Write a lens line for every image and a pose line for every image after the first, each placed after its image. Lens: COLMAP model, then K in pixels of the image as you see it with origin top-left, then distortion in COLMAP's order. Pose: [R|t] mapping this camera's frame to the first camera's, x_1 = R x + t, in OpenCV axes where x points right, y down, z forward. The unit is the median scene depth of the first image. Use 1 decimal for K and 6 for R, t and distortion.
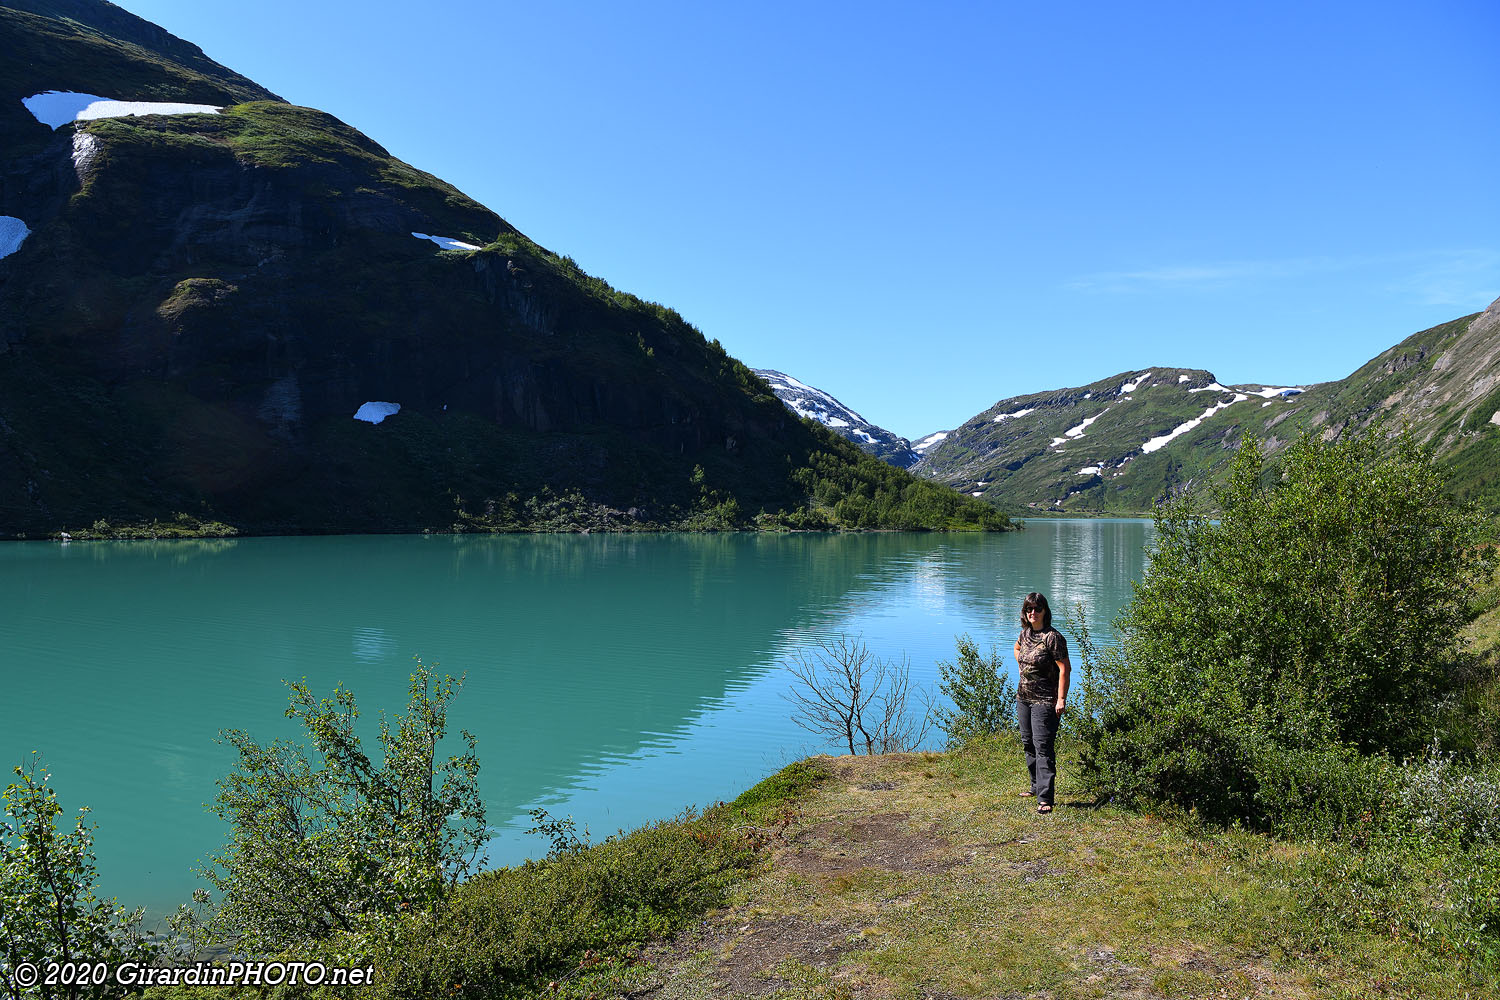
lens RADIAL K [[1029.4, 0, 750.5], [0, 1029.4, 502.7], [0, 0, 1]] dist [-0.003864, -0.000584]
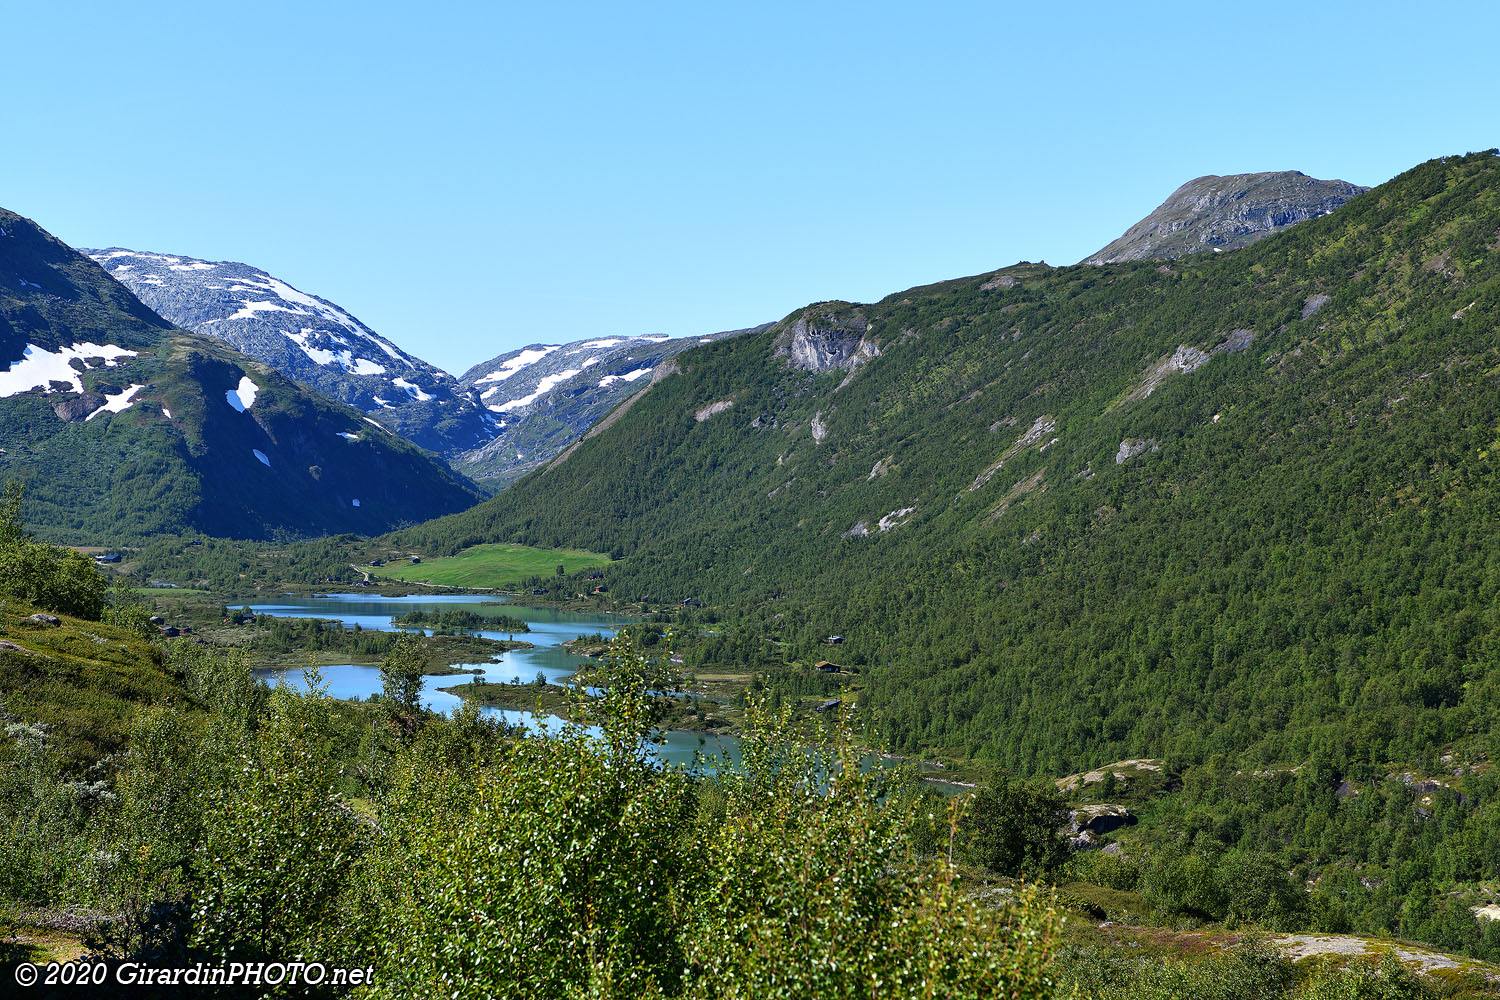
lens RADIAL K [[2986.4, 0, 750.1], [0, 2986.4, 499.3], [0, 0, 1]] dist [0.007980, 0.000000]
pose [[0.968189, -0.015666, 0.249728, -0.148333], [0.012258, 0.999809, 0.015199, -0.022033], [-0.249918, -0.011655, 0.968197, -0.840195]]
